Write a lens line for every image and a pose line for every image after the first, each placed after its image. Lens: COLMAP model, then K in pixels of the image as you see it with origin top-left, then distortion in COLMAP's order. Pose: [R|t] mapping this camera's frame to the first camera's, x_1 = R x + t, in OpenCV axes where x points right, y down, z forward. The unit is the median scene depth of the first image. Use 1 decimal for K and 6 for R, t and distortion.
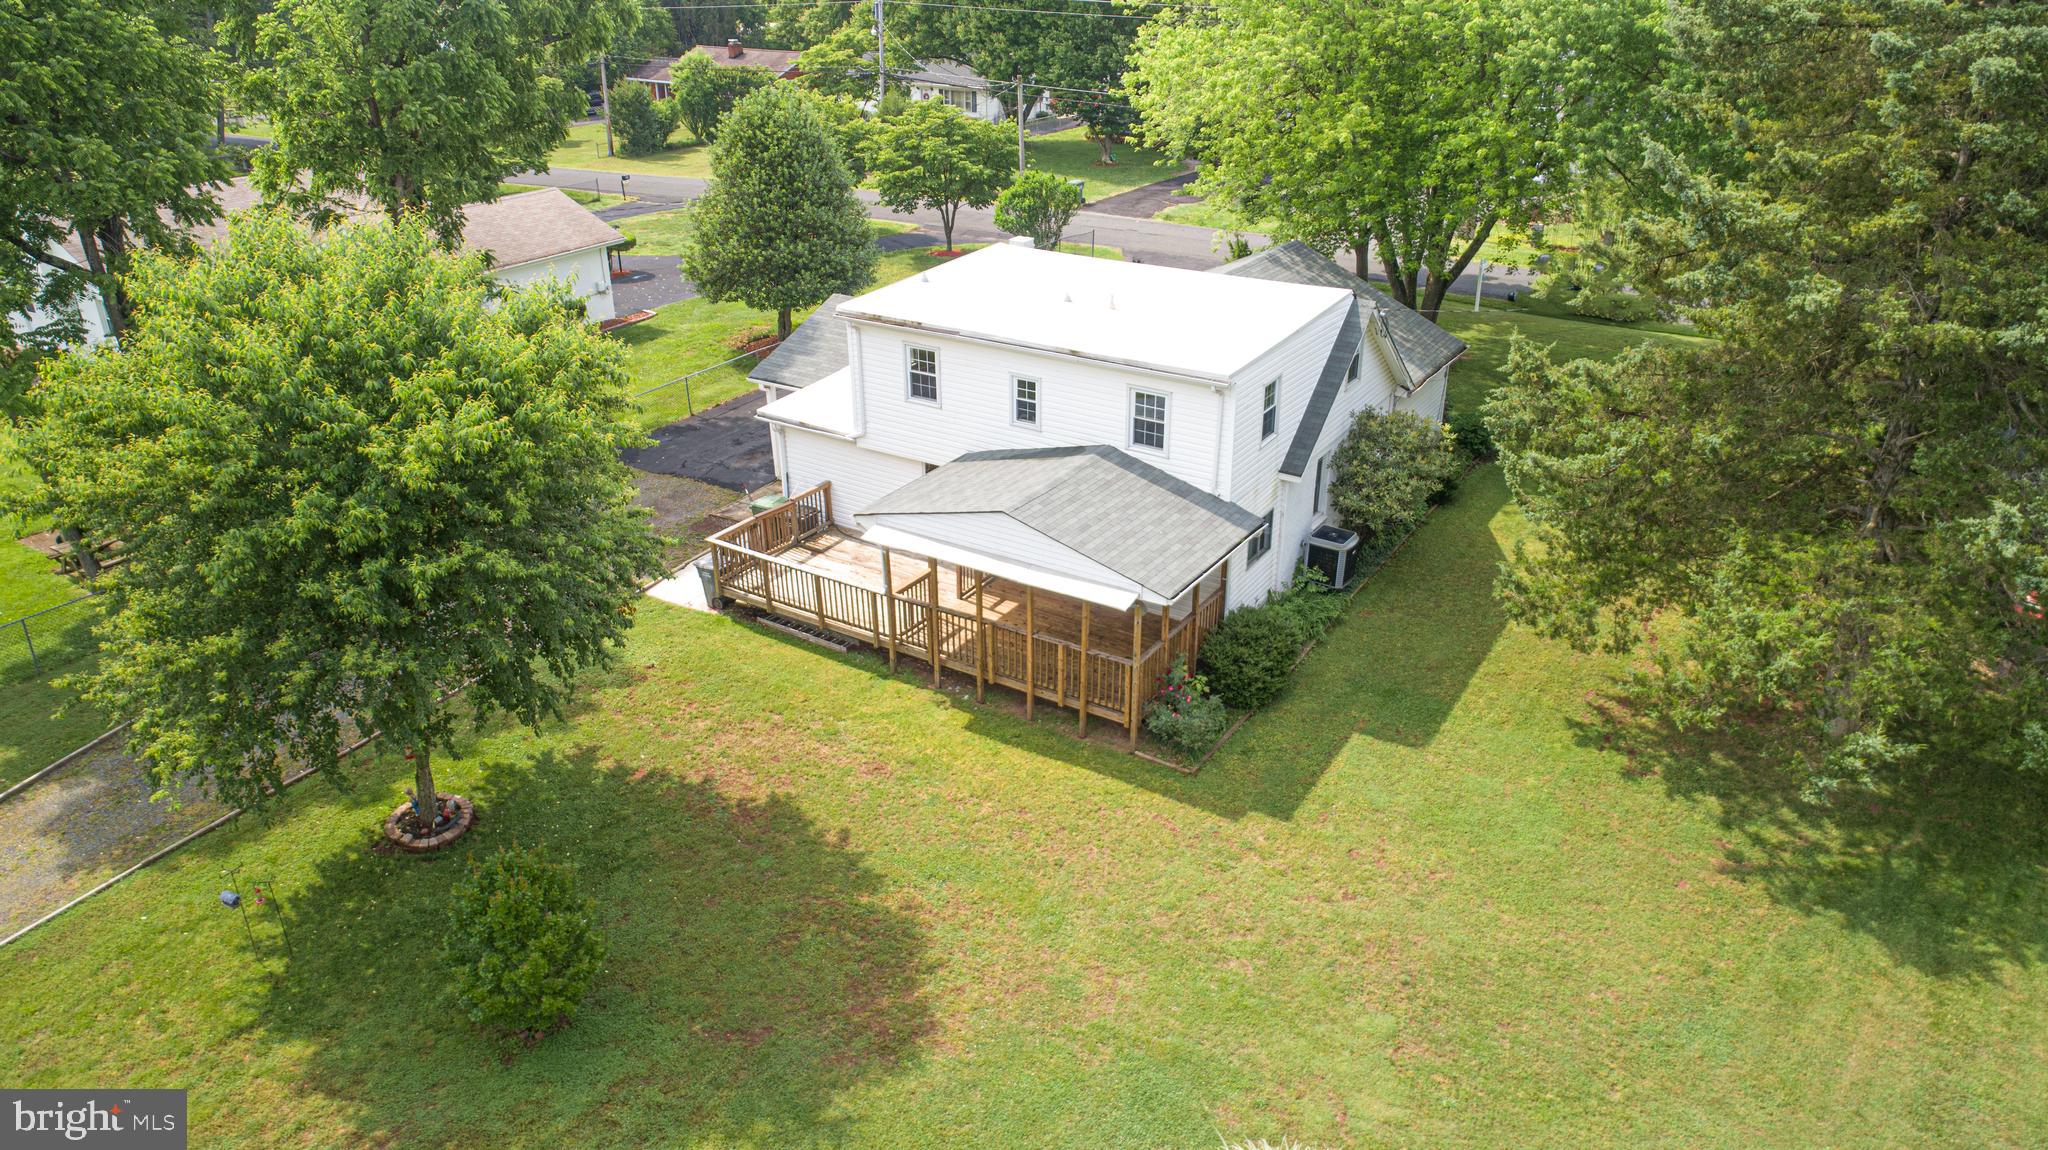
lens RADIAL K [[1390.3, 0, 1024.0], [0, 1390.3, 575.0], [0, 0, 1]] dist [-0.011290, 0.004669]
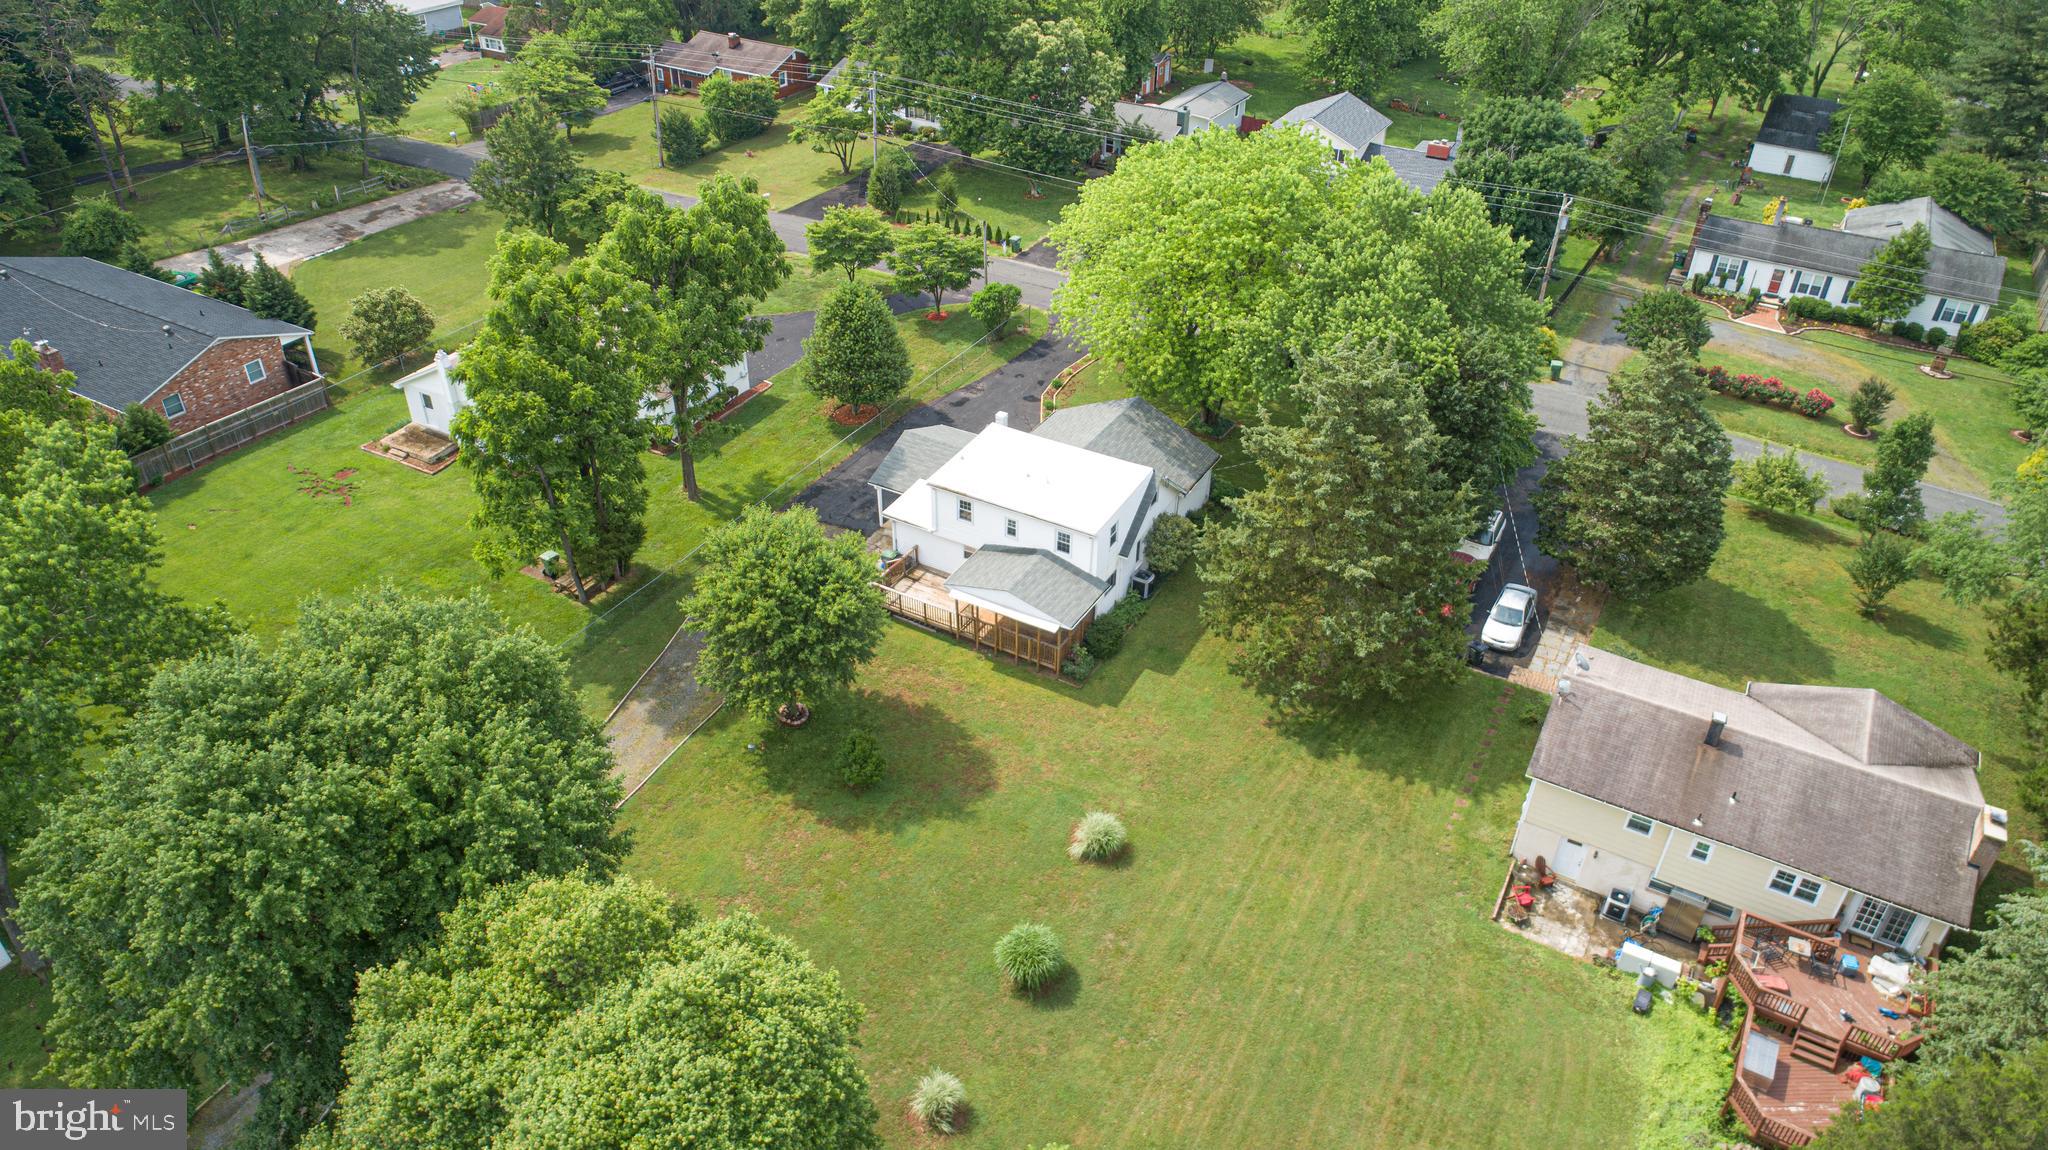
lens RADIAL K [[1430.8, 0, 995.2], [0, 1430.8, 582.5], [0, 0, 1]] dist [-0.049483, 0.000555]
pose [[0.999180, -0.020500, 0.034916, -0.118629], [0.014335, 0.985603, 0.168466, -0.466376], [-0.037867, -0.167827, 0.985089, -1.475910]]
